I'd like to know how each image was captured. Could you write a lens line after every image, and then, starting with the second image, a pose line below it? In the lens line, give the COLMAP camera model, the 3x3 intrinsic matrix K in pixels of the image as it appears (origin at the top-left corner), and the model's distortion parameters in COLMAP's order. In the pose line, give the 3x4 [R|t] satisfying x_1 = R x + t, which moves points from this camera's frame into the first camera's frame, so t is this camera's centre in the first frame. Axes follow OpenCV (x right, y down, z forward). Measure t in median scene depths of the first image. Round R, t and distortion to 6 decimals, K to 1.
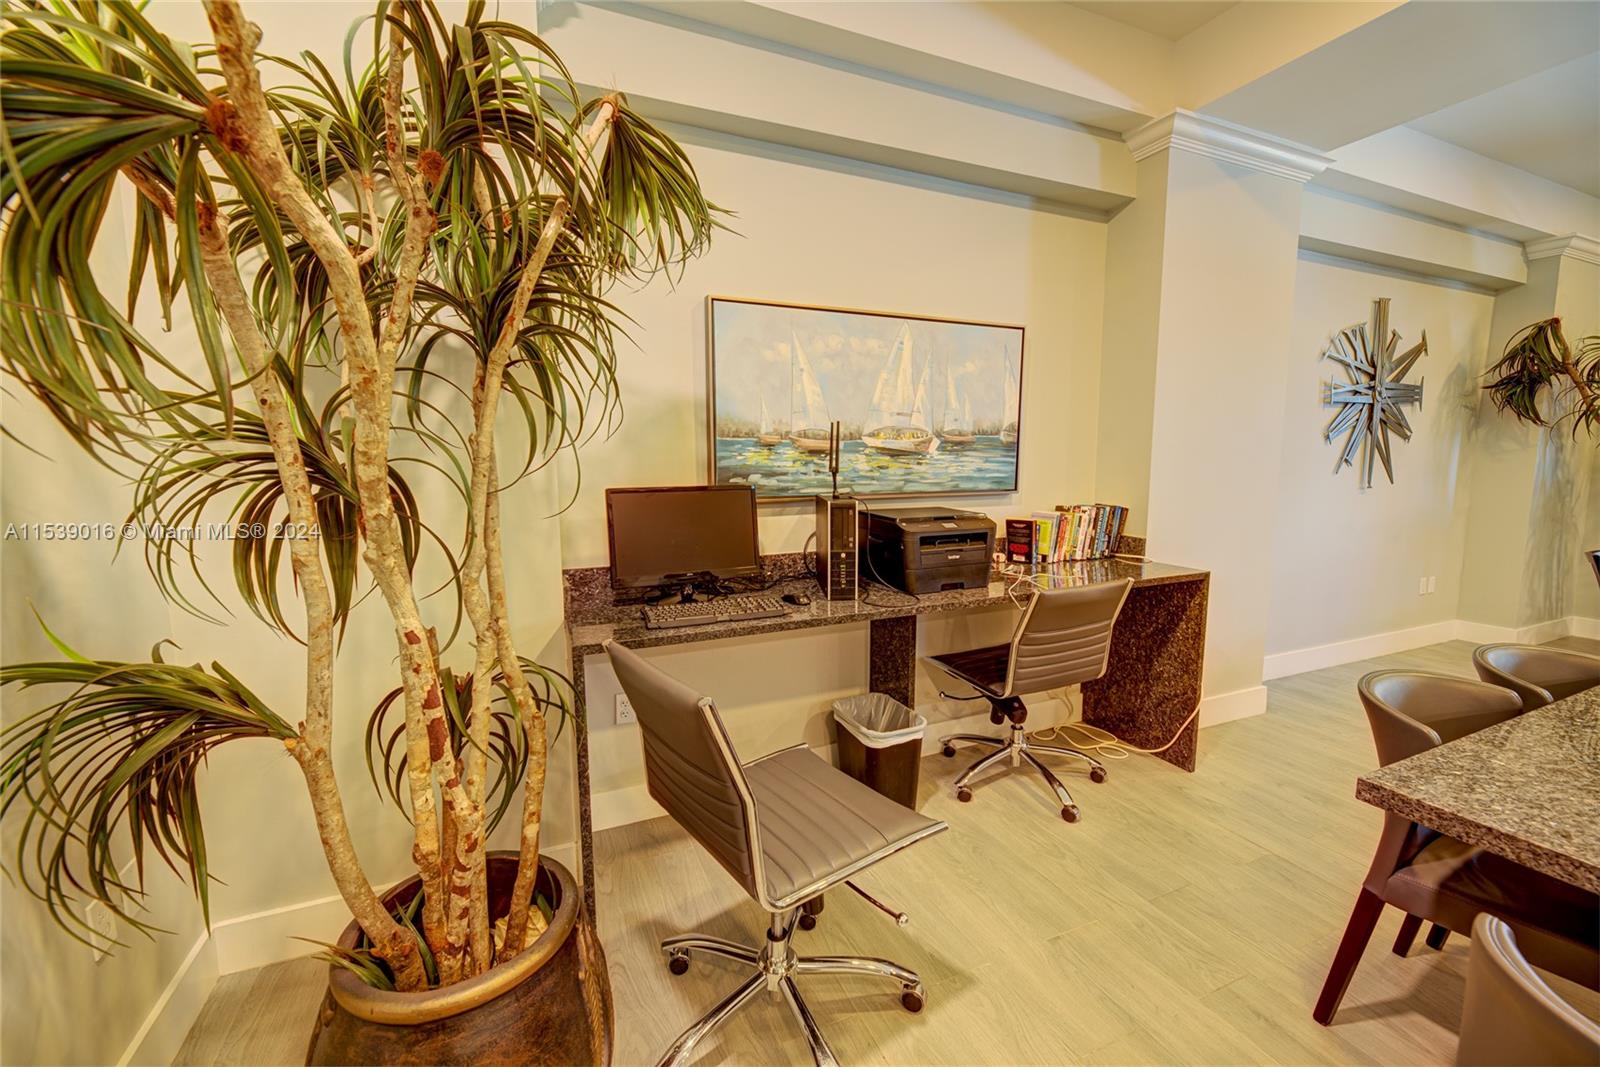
lens RADIAL K [[654.4, 0, 800.0], [0, 654.4, 533.5], [0, 0, 1]] dist [-0.000719, -0.000168]
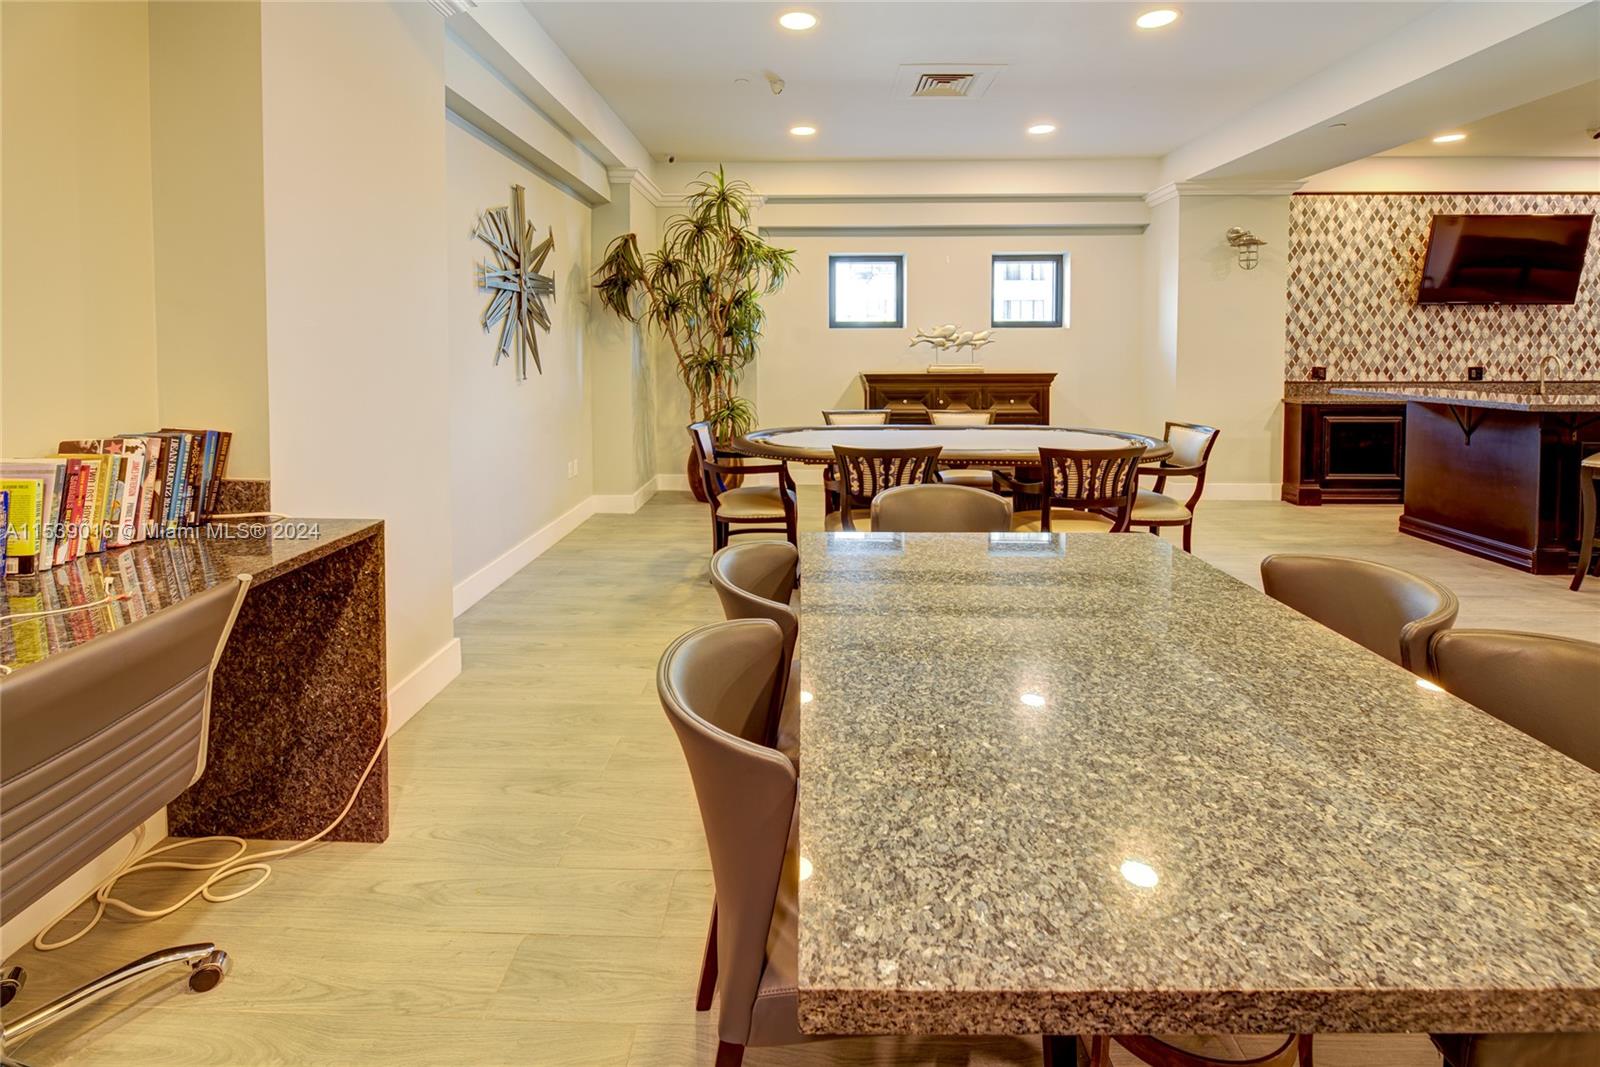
lens RADIAL K [[683.0, 0, 803.2], [0, 683.0, 372.0], [0, 0, 1]] dist [-0.002855, -0.000775]
pose [[0.403887, -0.028322, 0.914371, 0.156782], [0.101927, 0.994690, -0.014212, -0.031918], [-0.909113, 0.098939, 0.404629, 0.290787]]
